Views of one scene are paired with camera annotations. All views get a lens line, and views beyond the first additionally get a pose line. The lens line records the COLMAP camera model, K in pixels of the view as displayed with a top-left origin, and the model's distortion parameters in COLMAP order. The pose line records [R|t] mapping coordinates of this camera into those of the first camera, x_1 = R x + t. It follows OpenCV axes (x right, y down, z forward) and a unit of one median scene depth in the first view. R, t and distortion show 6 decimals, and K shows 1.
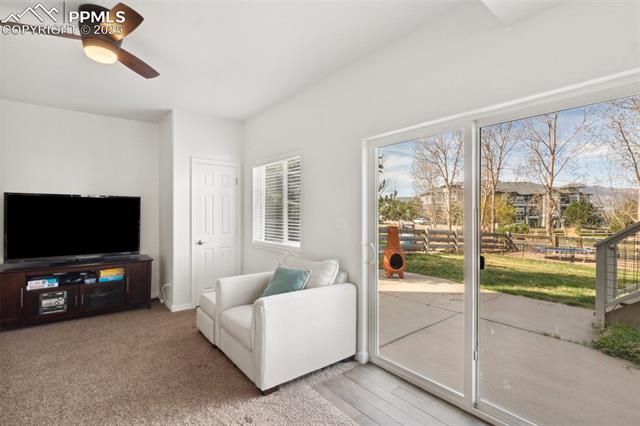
lens RADIAL K [[301.0, 0, 315.0], [0, 301.0, 212.1], [0, 0, 1]] dist [-0.002470, -0.001044]
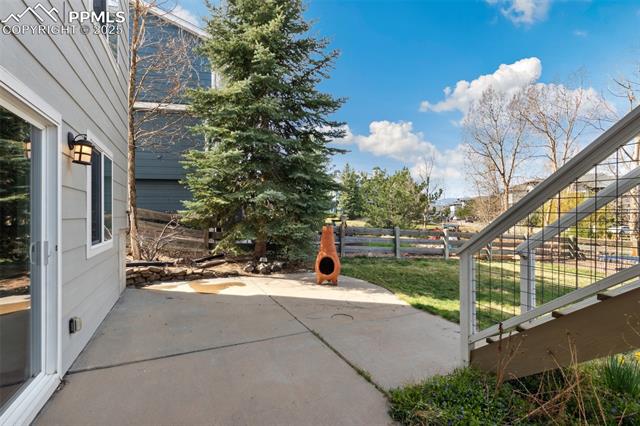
lens RADIAL K [[301.0, 0, 315.0], [0, 301.0, 212.1], [0, 0, 1]] dist [-0.002470, -0.001044]
pose [[0.971932, -0.005604, -0.235197, 0.454444], [0.003876, 0.999962, -0.007807, 0.017365], [0.235232, 0.006676, 0.971916, 0.149607]]
